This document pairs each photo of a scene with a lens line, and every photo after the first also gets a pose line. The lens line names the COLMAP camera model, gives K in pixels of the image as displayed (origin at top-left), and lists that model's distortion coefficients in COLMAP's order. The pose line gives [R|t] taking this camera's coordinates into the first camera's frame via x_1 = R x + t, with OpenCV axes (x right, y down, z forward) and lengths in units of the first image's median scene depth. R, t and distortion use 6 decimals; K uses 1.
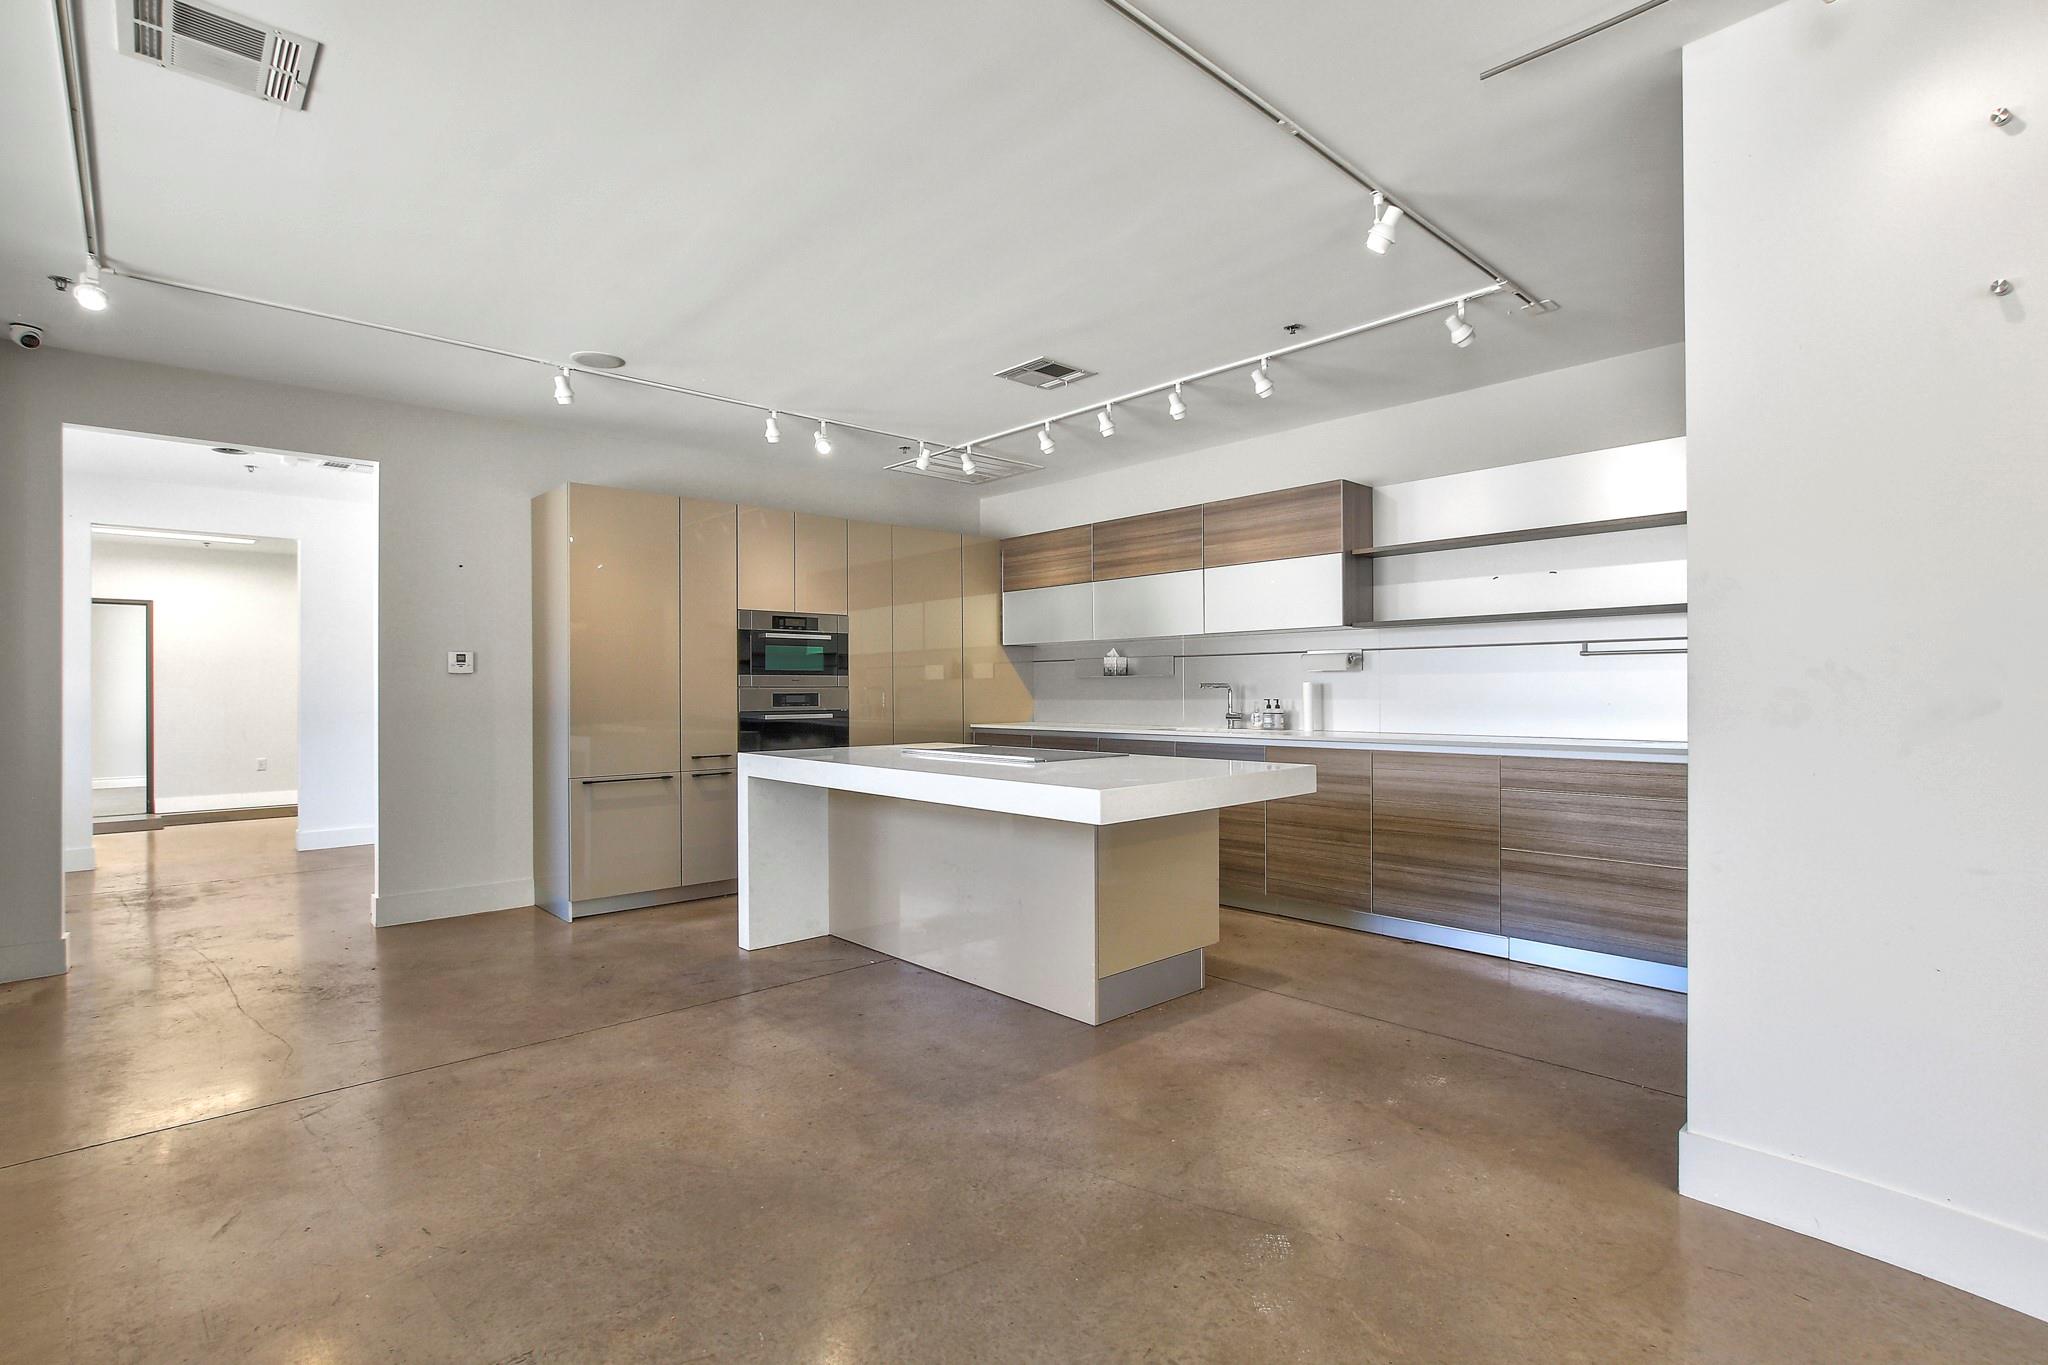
lens RADIAL K [[968.1, 0, 1038.3], [0, 968.1, 685.5], [0, 0, 1]] dist [-0.016534, 0.000706]
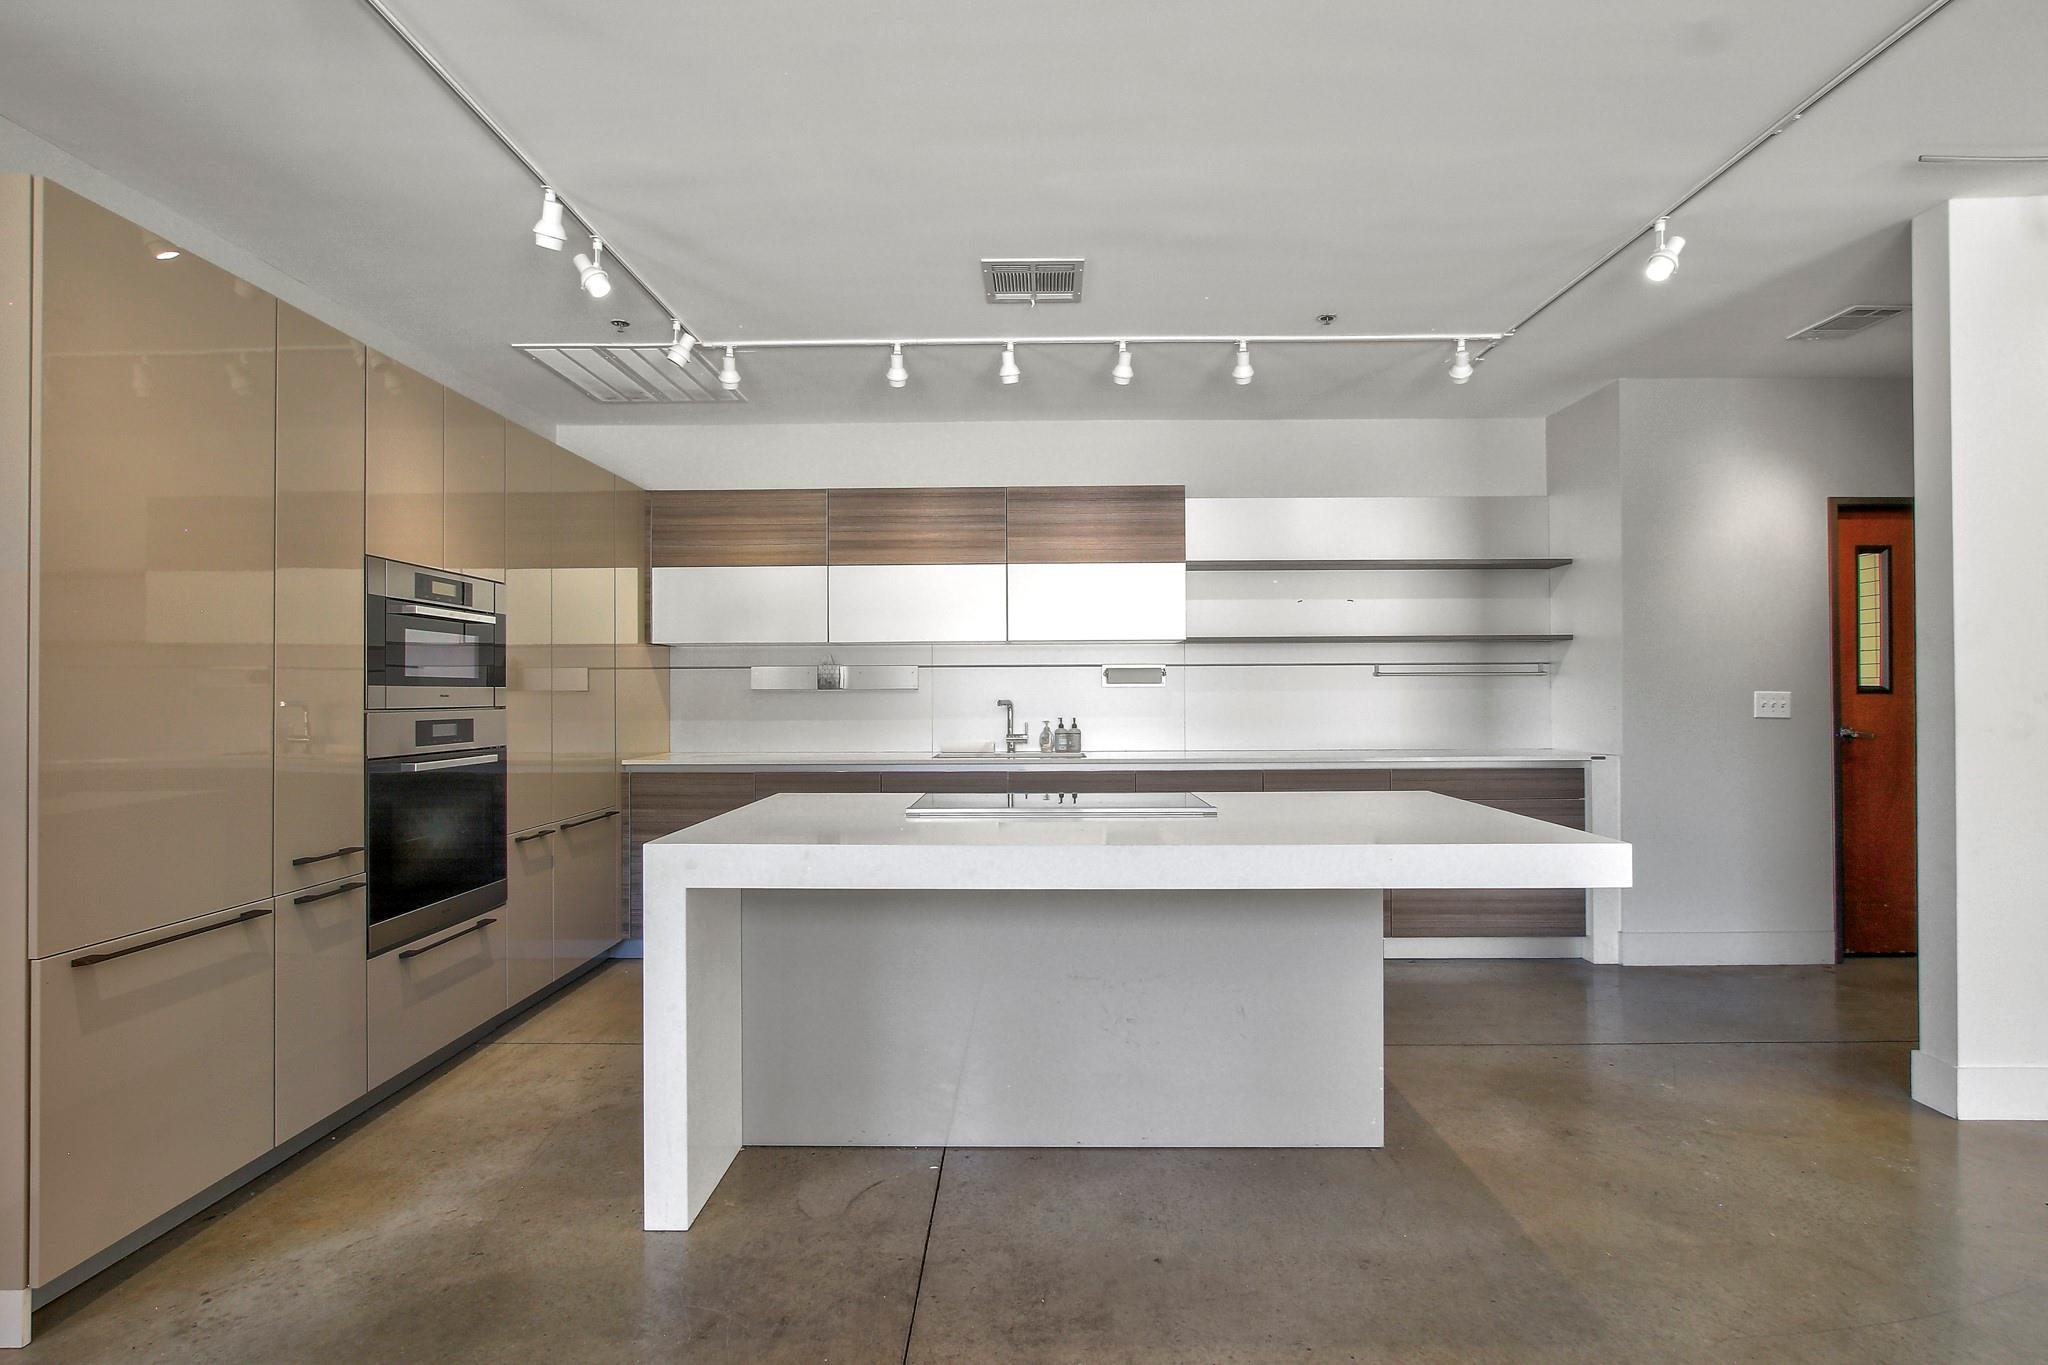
lens RADIAL K [[968.1, 0, 1021.8], [0, 968.1, 681.8], [0, 0, 1]] dist [-0.016534, 0.000706]
pose [[0.695750, 0.011148, 0.718198, -0.448281], [-0.001540, 0.999900, -0.014028, -0.006581], [-0.718282, 0.008654, 0.695698, 0.425924]]
